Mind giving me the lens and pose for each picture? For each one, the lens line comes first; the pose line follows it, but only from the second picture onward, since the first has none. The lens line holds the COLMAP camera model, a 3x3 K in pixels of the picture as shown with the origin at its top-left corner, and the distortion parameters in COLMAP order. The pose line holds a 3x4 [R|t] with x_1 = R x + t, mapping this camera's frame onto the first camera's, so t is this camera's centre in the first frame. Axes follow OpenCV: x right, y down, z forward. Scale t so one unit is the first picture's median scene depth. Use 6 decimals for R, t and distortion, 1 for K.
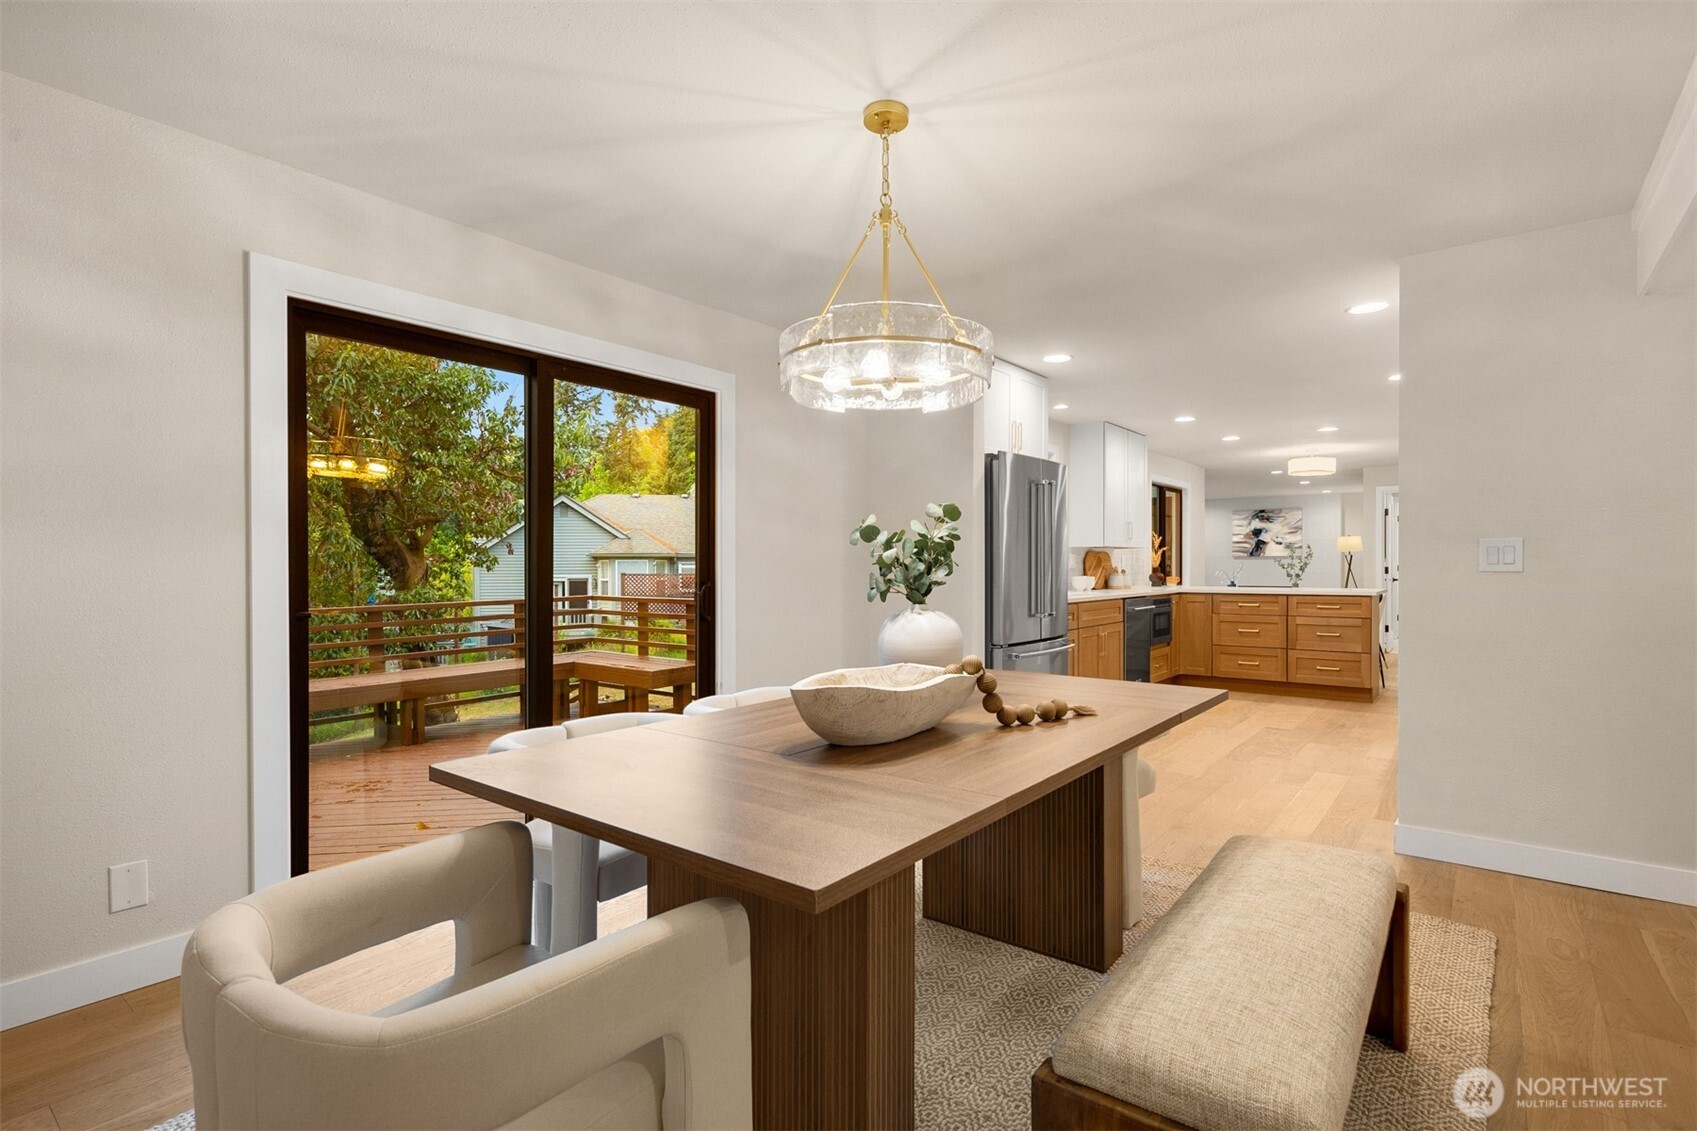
lens RADIAL K [[819.2, 0, 845.3], [0, 819.2, 566.7], [0, 0, 1]] dist [0.001115, -0.000834]
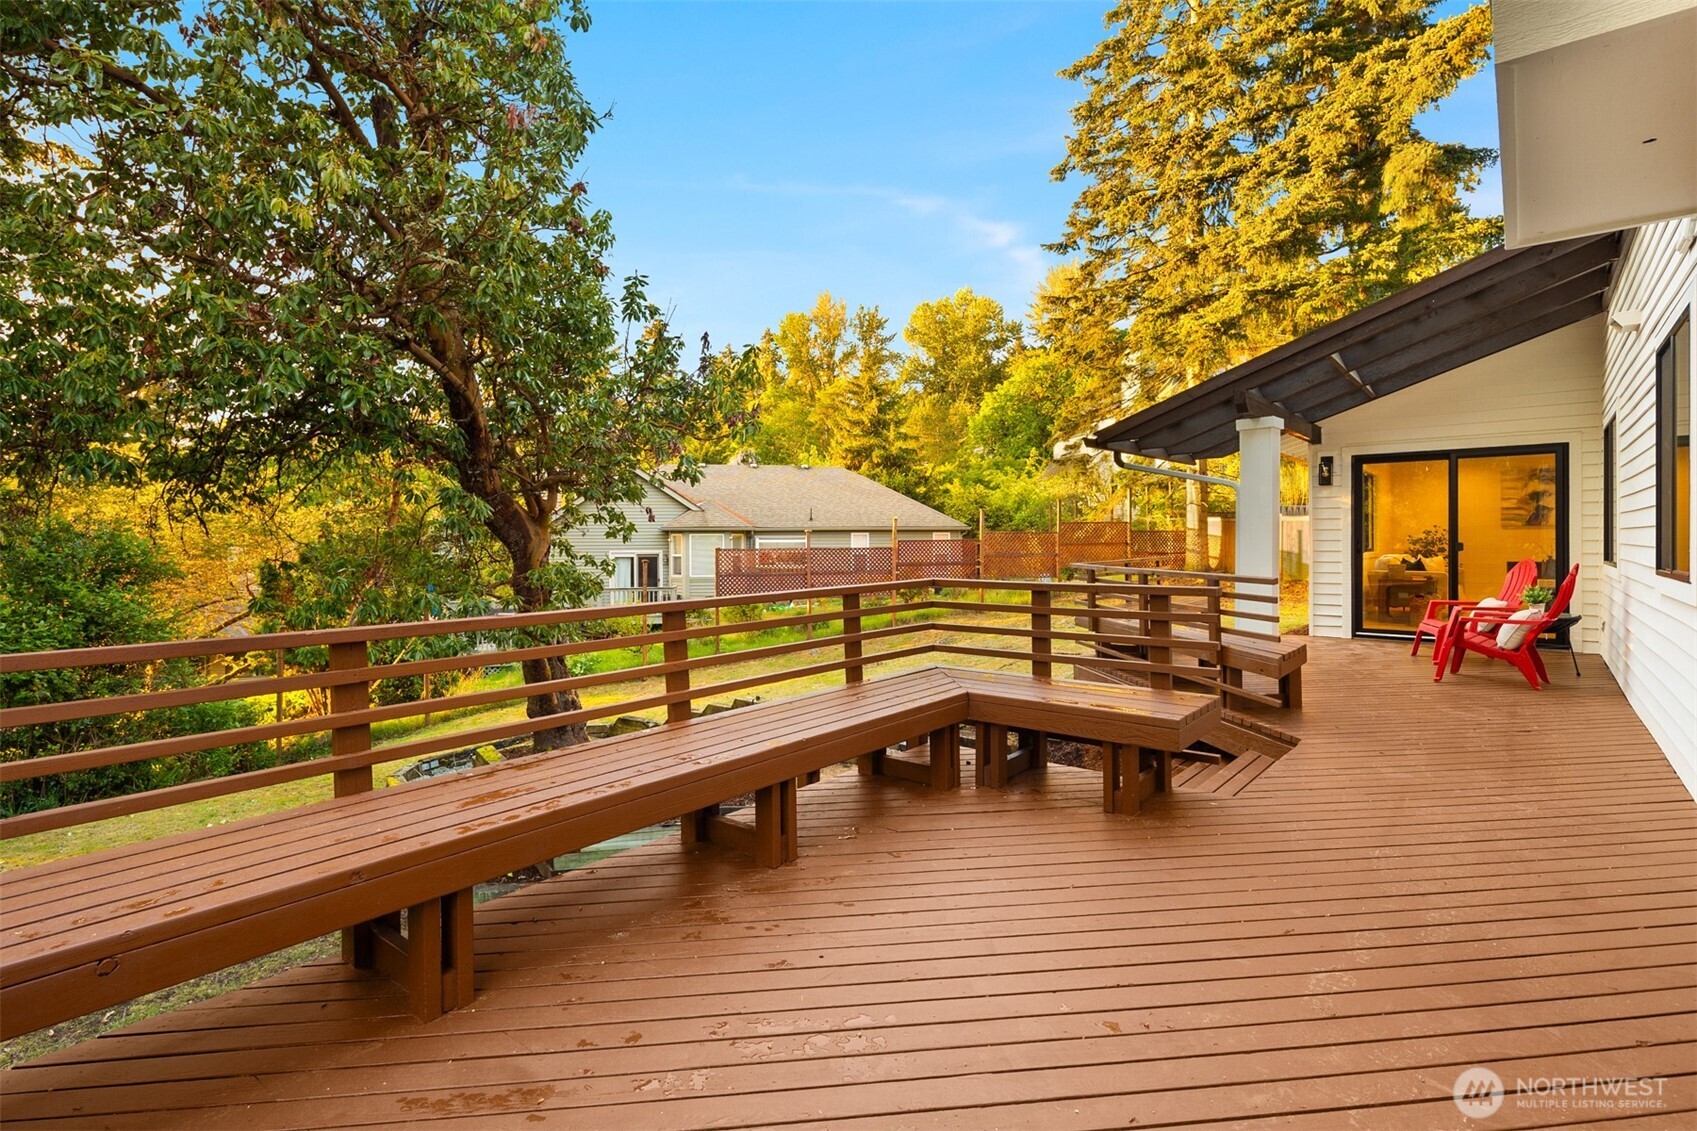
lens RADIAL K [[820.8, 0, 847.3], [0, 820.8, 539.0], [0, 0, 1]] dist [0.000646, -0.000093]
pose [[0.999742, -0.002154, -0.022607, -0.272775], [0.002066, 0.999990, -0.003893, 0.004519], [0.022615, 0.003846, 0.999737, 0.270914]]
